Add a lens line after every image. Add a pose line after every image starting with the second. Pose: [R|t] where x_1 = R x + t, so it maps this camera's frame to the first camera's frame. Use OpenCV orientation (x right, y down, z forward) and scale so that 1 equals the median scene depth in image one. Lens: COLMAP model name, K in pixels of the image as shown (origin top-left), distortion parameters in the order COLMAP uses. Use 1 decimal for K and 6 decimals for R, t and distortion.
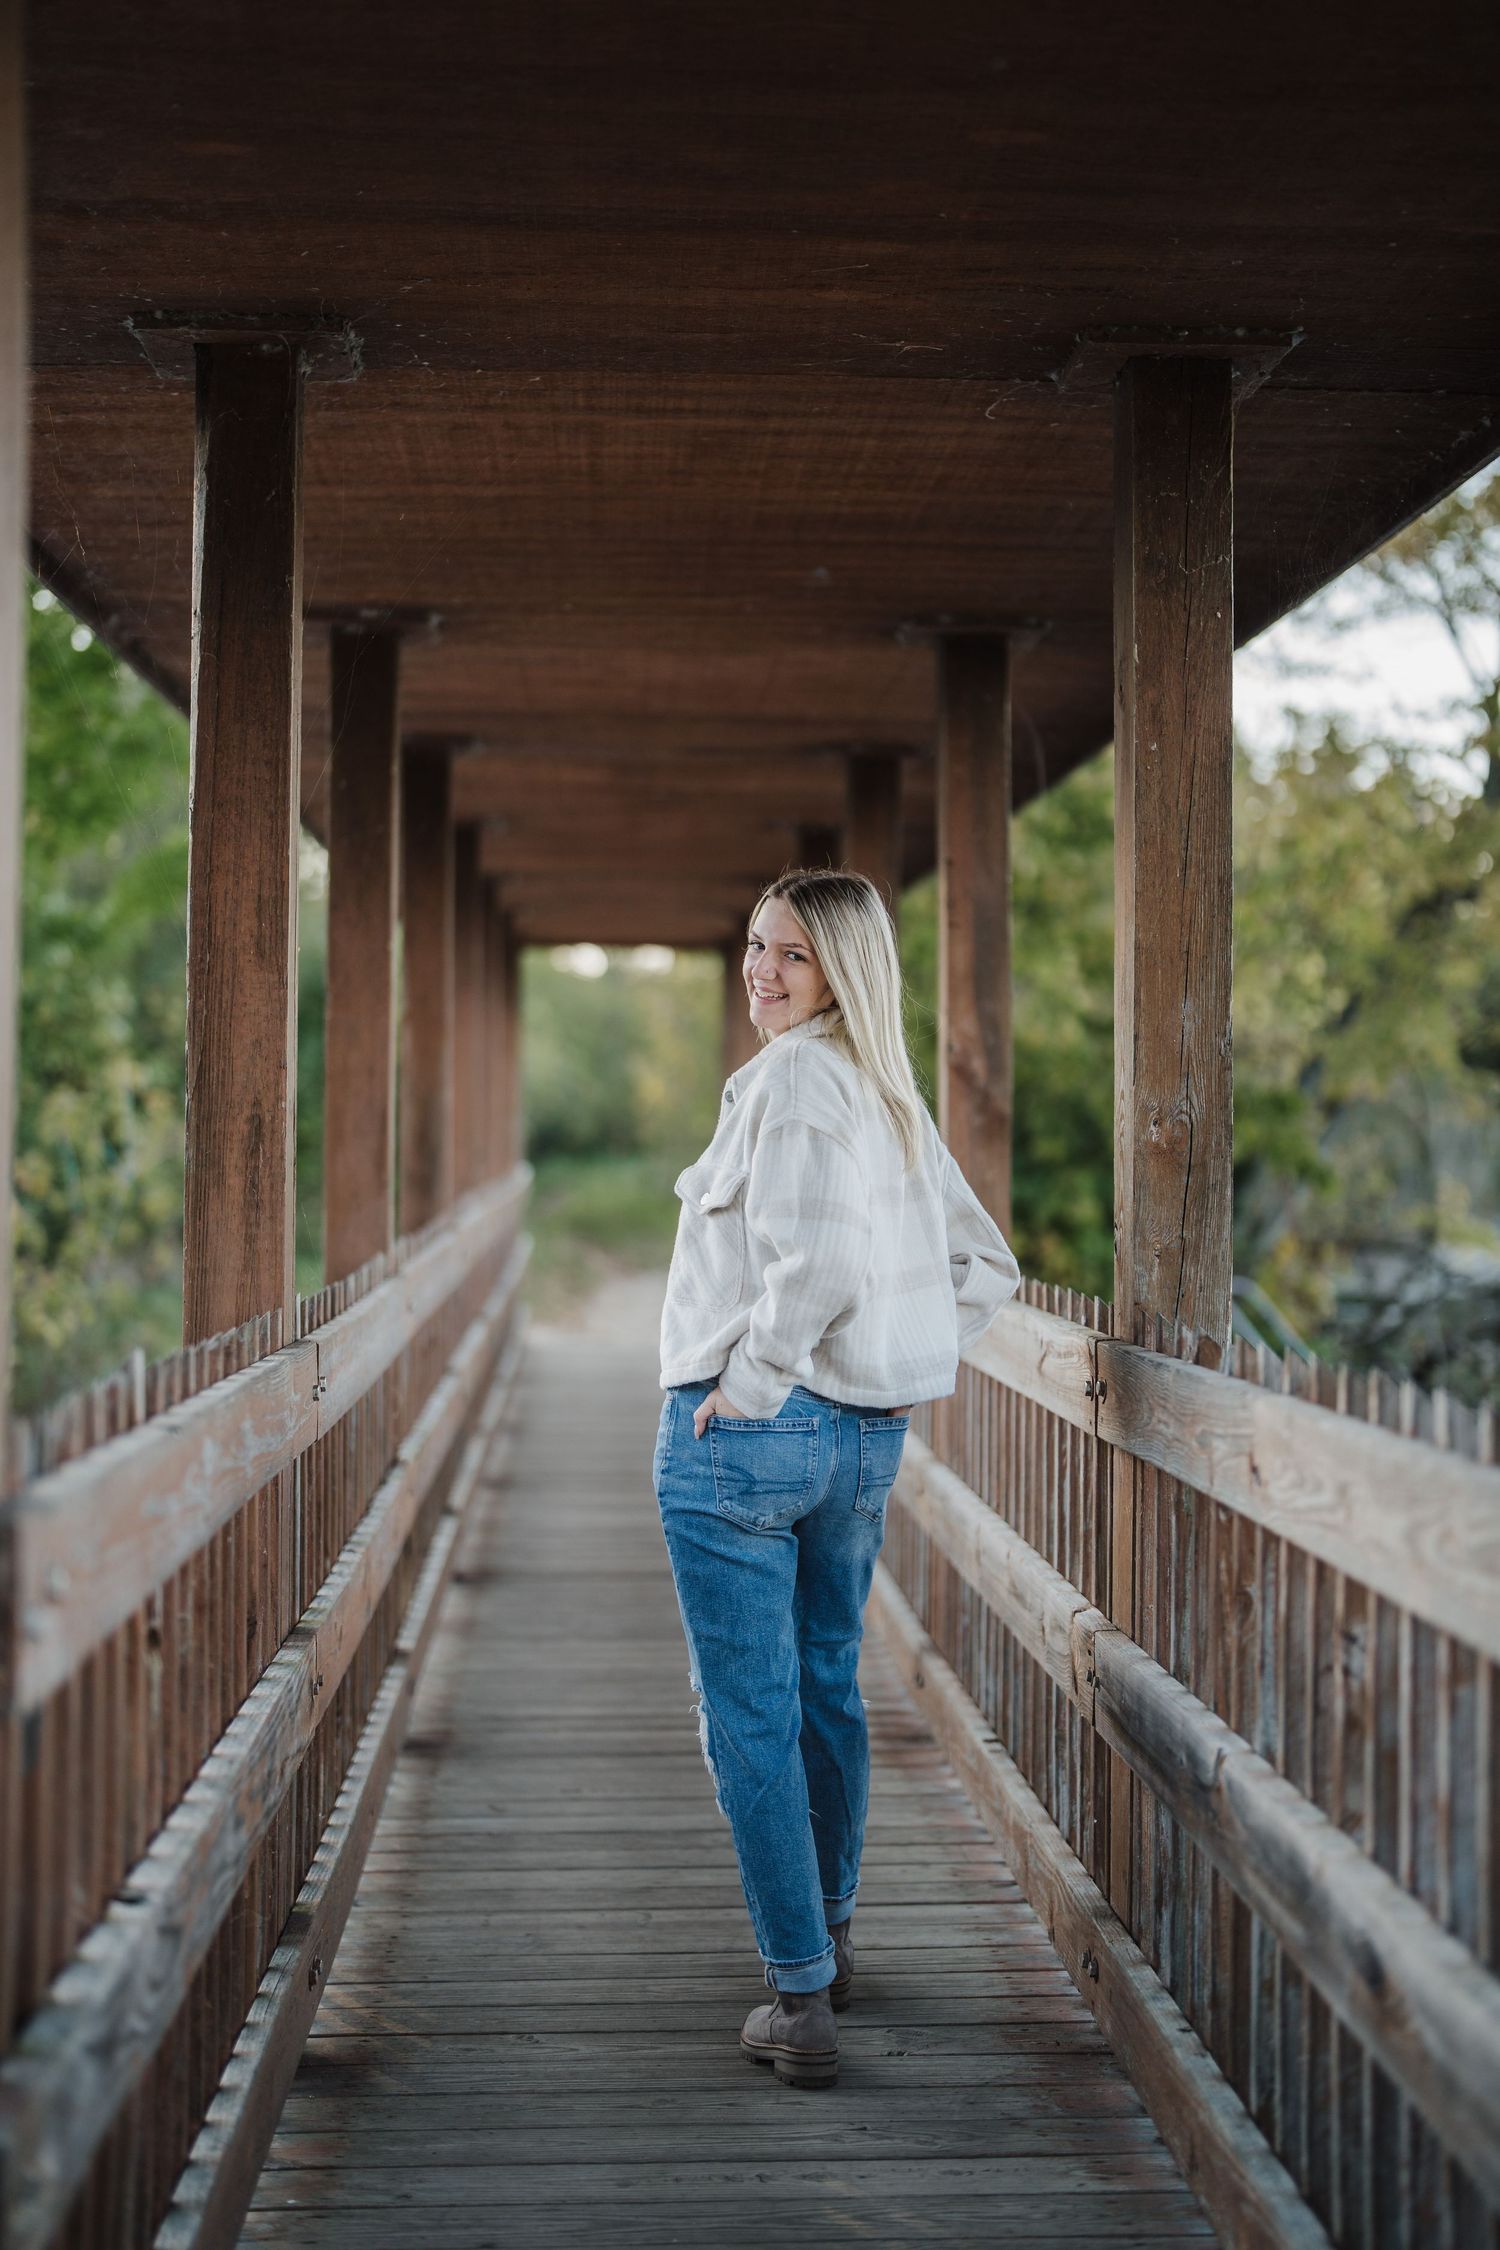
lens RADIAL K [[2944.9, 0, 693.5], [0, 2944.9, 1106.4], [0, 0, 1]] dist [0.089386, 0.000000]
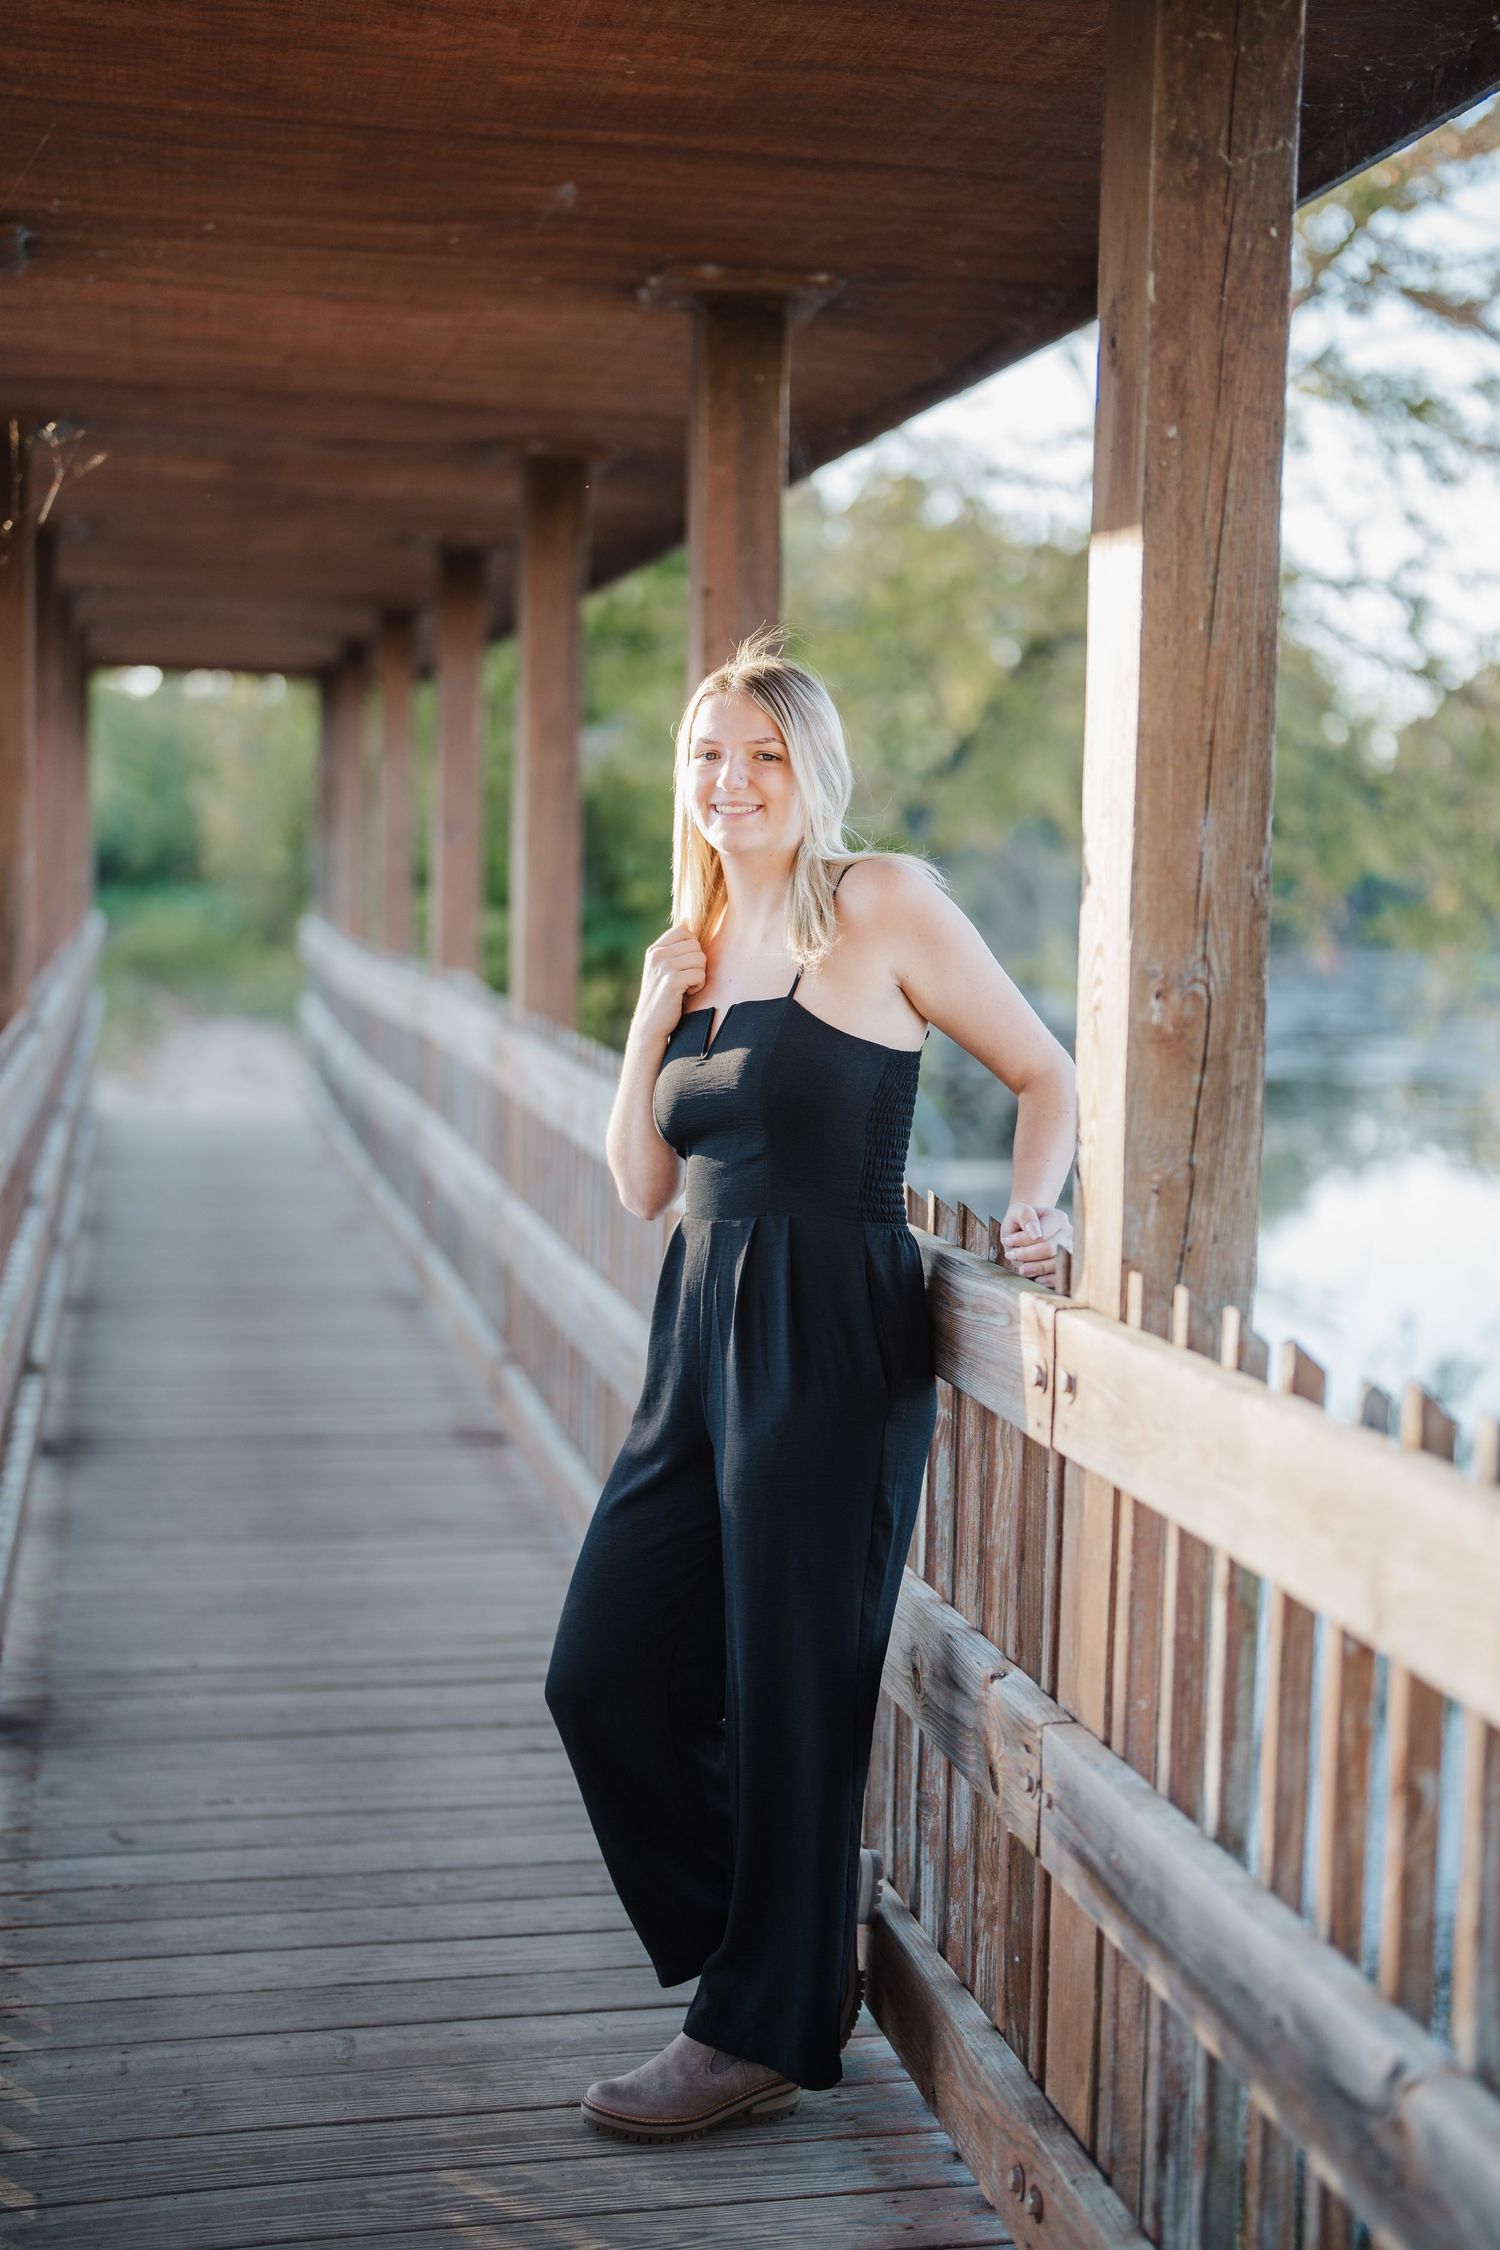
lens RADIAL K [[2944.9, 0, 690.9], [0, 2944.9, 1082.5], [0, 0, 1]] dist [0.089386, 0.000000]
pose [[0.988851, 0.002041, 0.148893, -0.036172], [-0.014628, 0.996401, 0.083487, -0.021239], [-0.148187, -0.084734, 0.985323, 0.246660]]
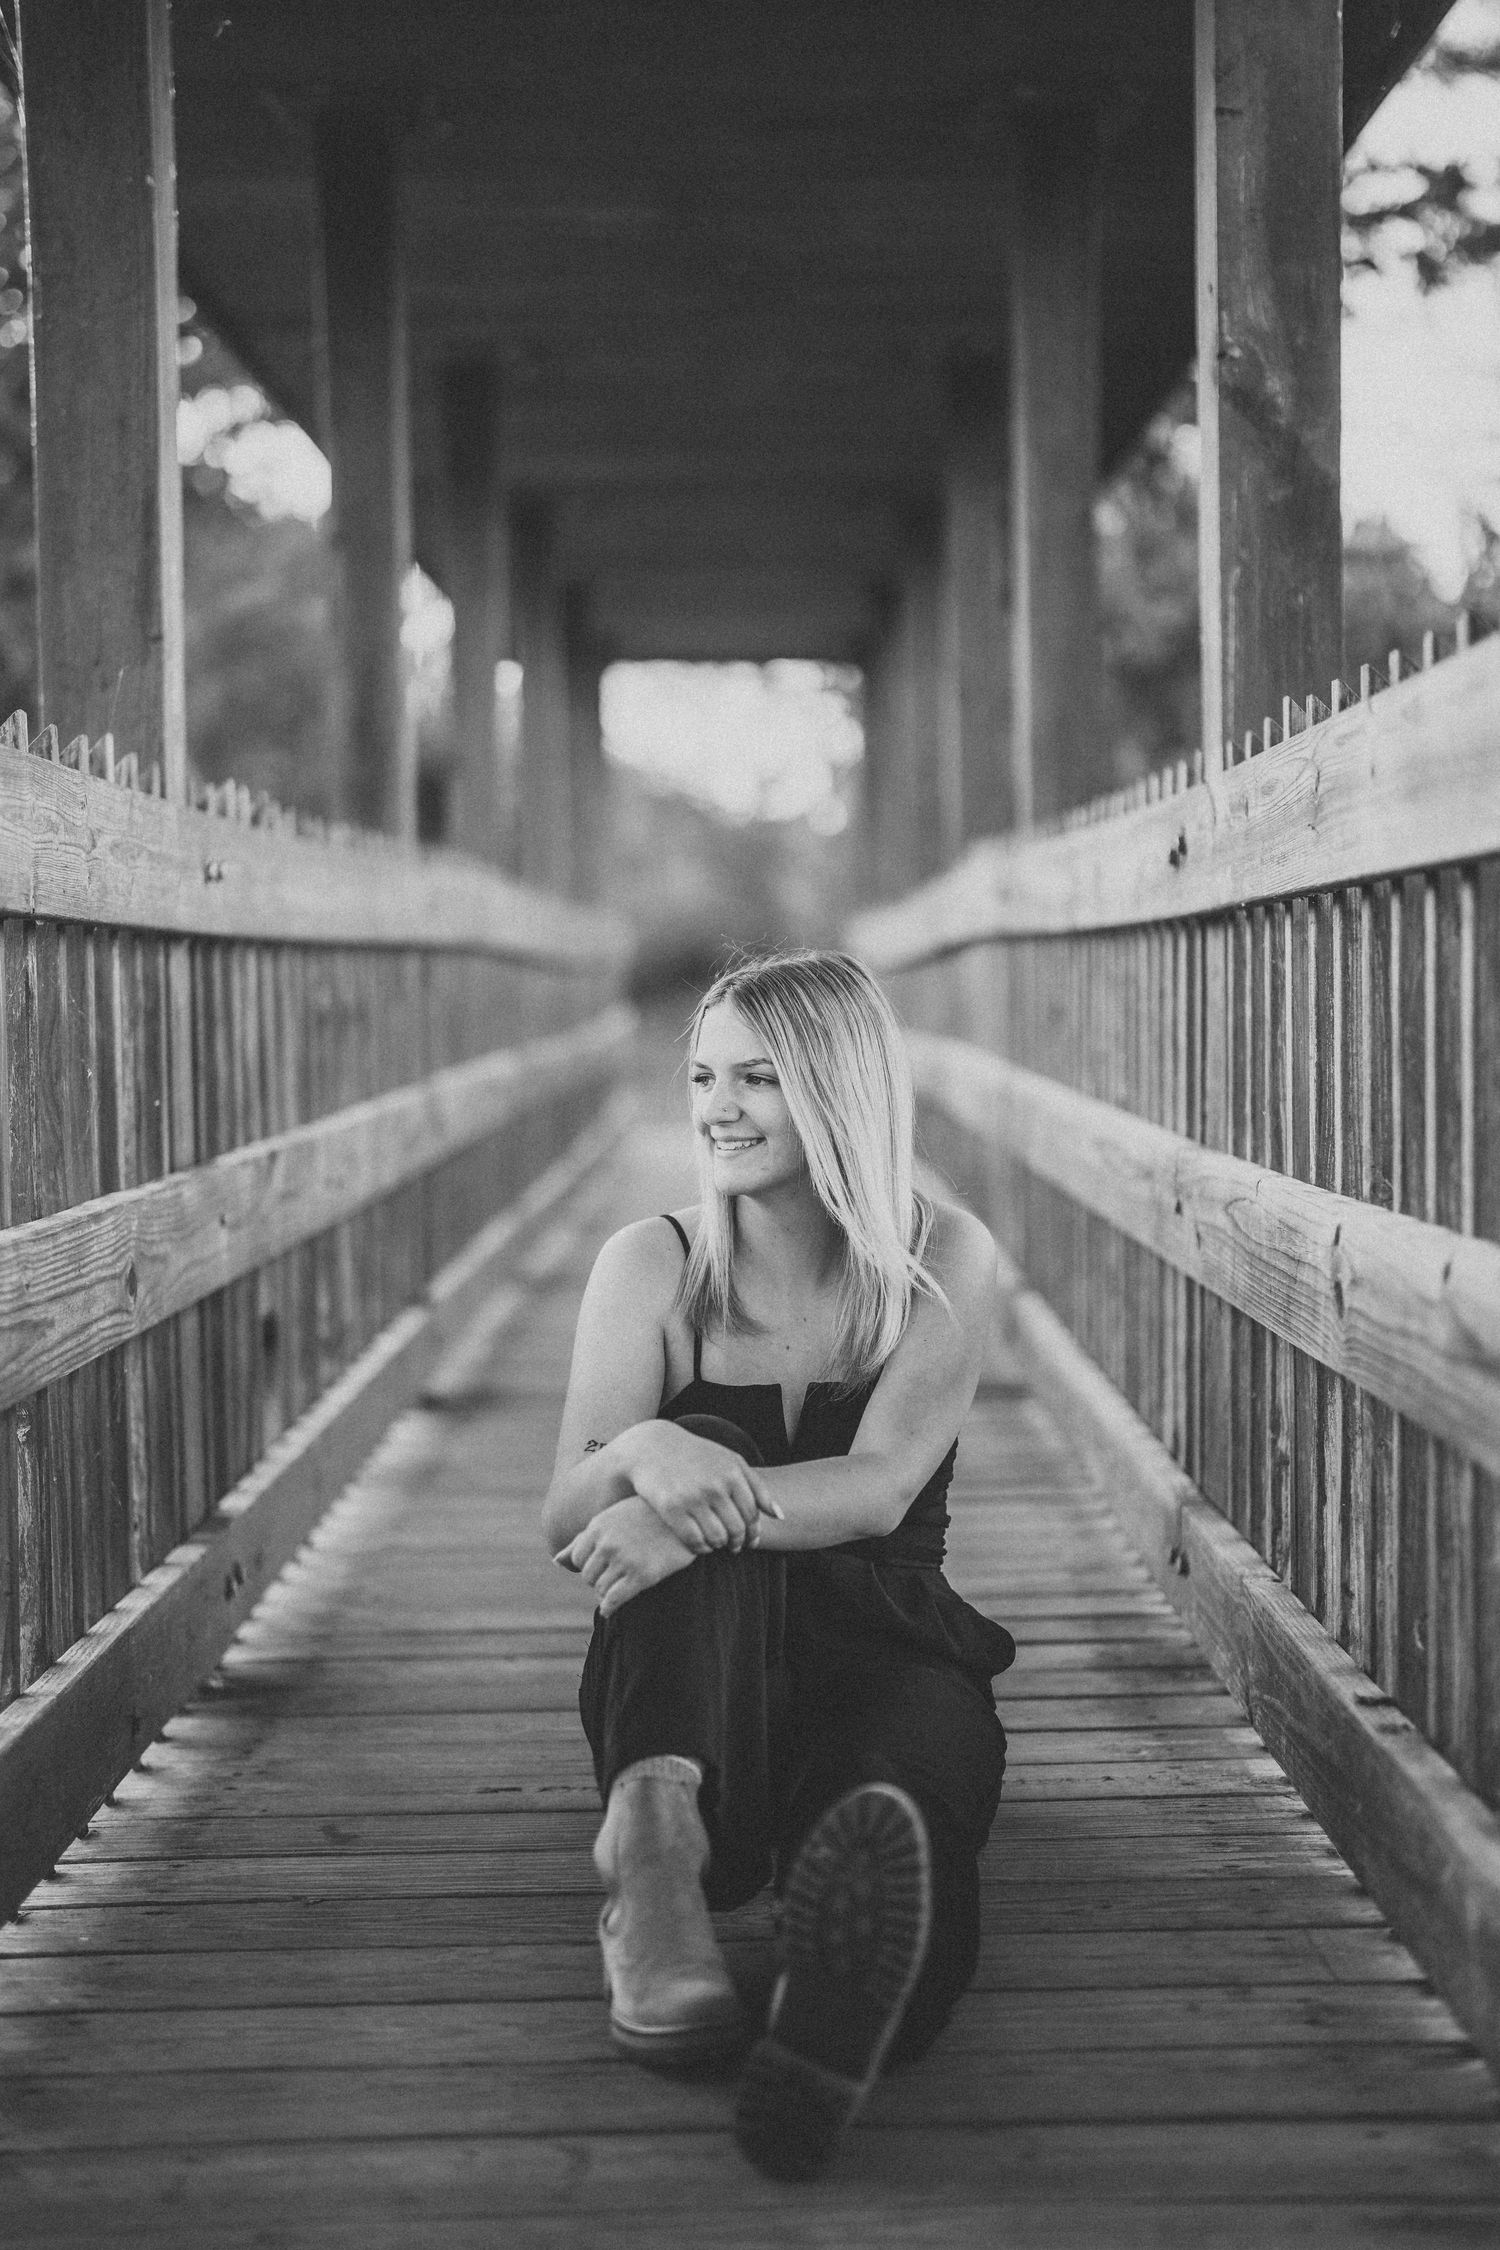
lens RADIAL K [[2944.9, 0, 745.5], [0, 2944.9, 1126.0], [0, 0, 1]] dist [0.089386, 0.000000]
pose [[0.999189, -0.018378, -0.035814, 0.021387], [0.020257, 0.998398, 0.052835, 0.095073], [0.034785, -0.053518, 0.997961, 0.517576]]
